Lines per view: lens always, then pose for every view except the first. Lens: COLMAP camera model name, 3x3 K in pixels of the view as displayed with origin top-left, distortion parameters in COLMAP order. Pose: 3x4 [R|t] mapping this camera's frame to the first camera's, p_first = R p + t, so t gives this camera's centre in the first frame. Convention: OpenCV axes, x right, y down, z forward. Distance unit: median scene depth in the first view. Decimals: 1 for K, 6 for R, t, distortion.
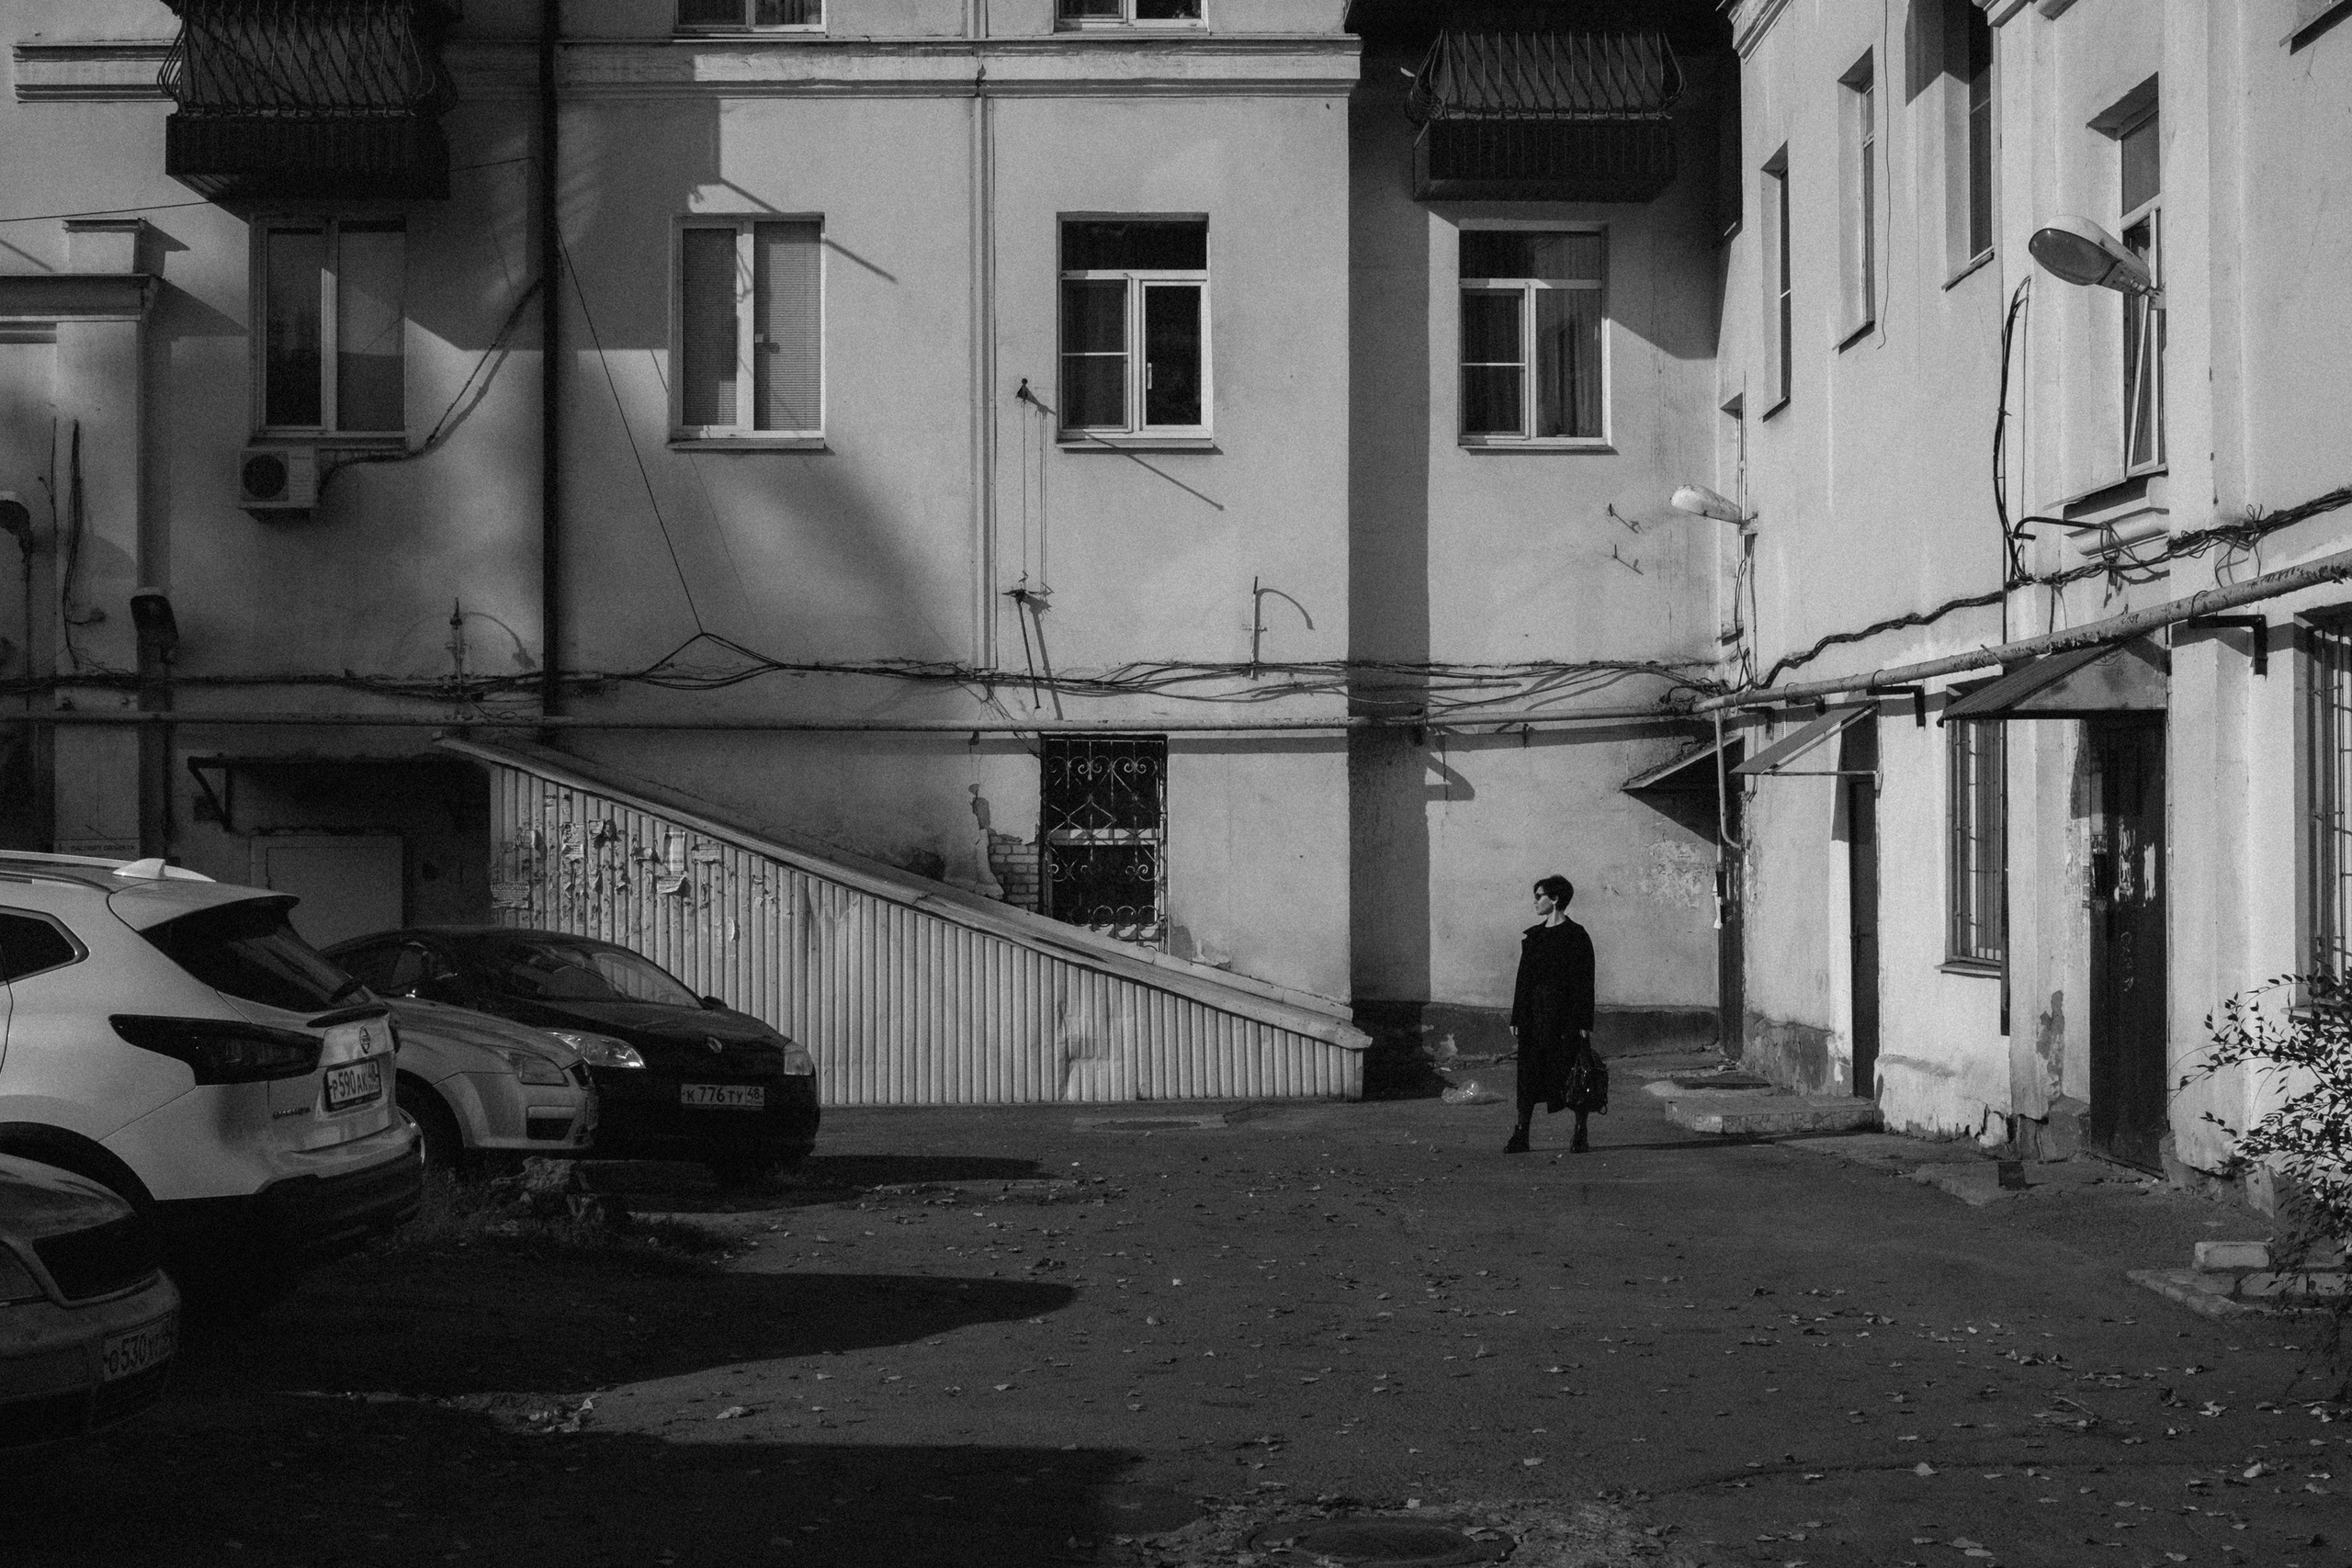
lens RADIAL K [[3872.1, 0, 1176.0], [0, 3872.1, 784.0], [0, 0, 1]] dist [-0.055276, -0.106806]
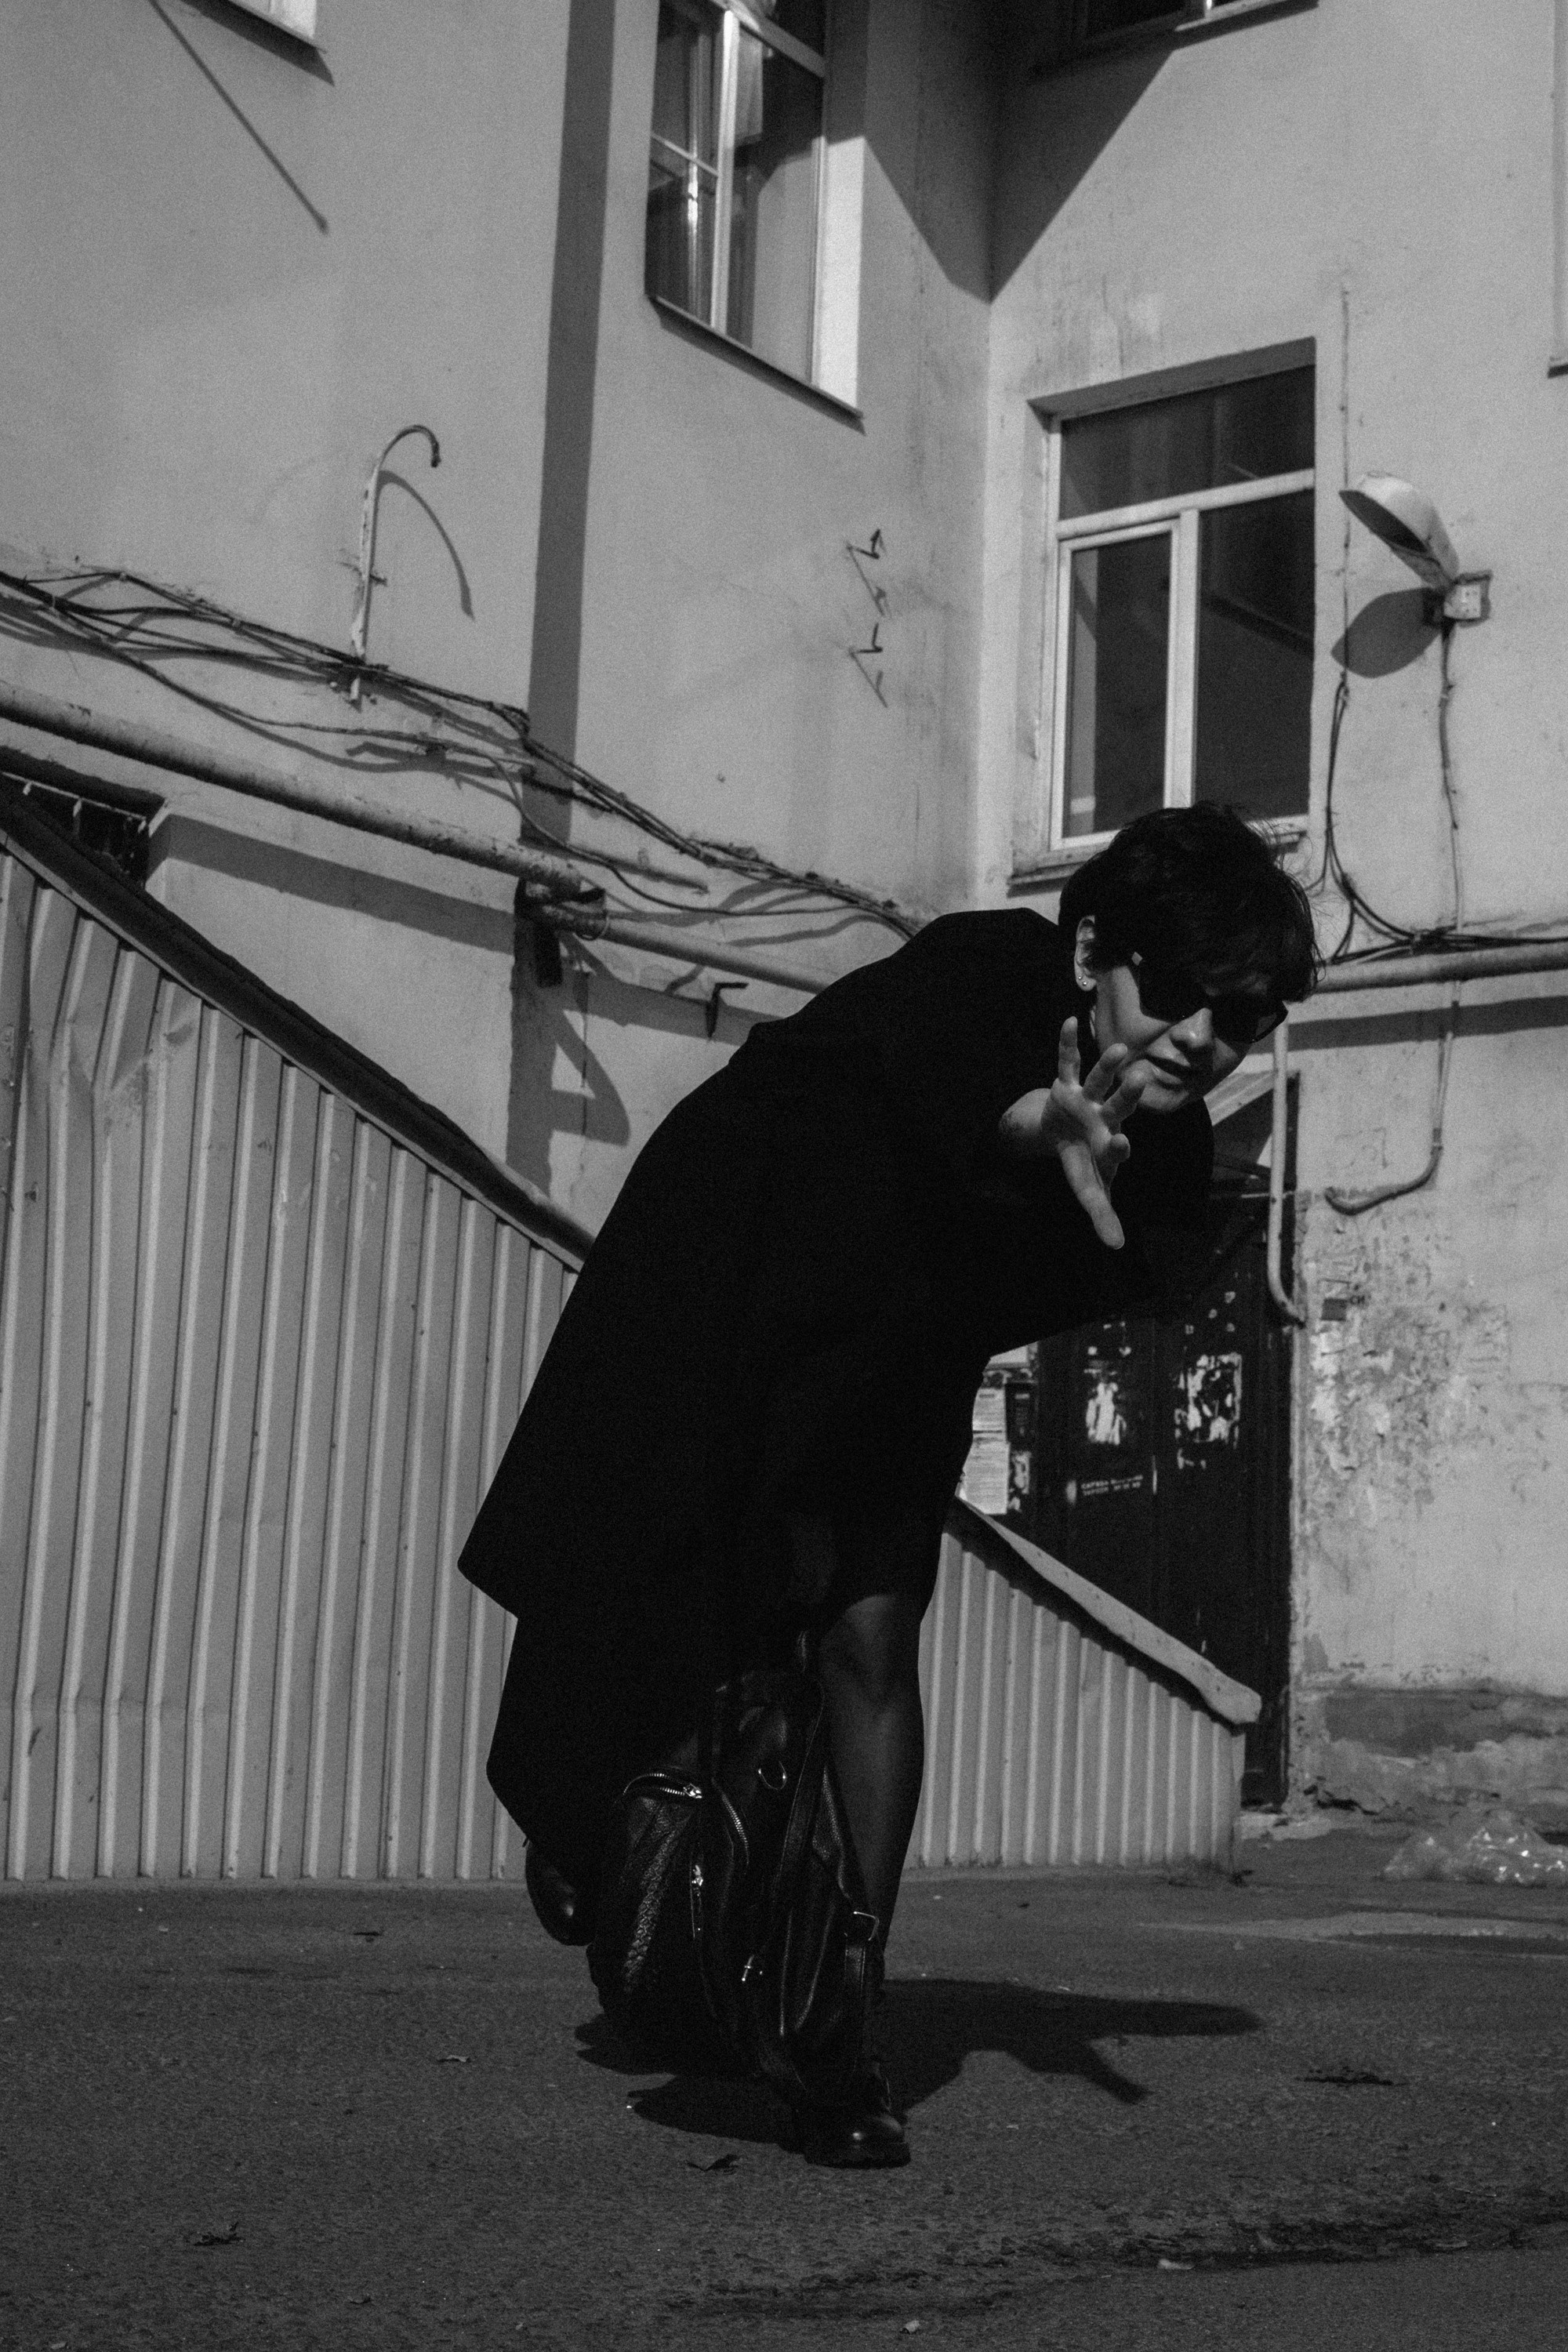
lens RADIAL K [[3872.4, 0, 784.0], [0, 3872.4, 1176.0], [0, 0, 1]] dist [-0.055276, -0.106806]
pose [[0.597695, 0.153927, 0.786808, -0.229581], [-0.048239, 0.986522, -0.156354, 0.069532], [-0.800271, 0.055497, 0.597065, 0.757429]]
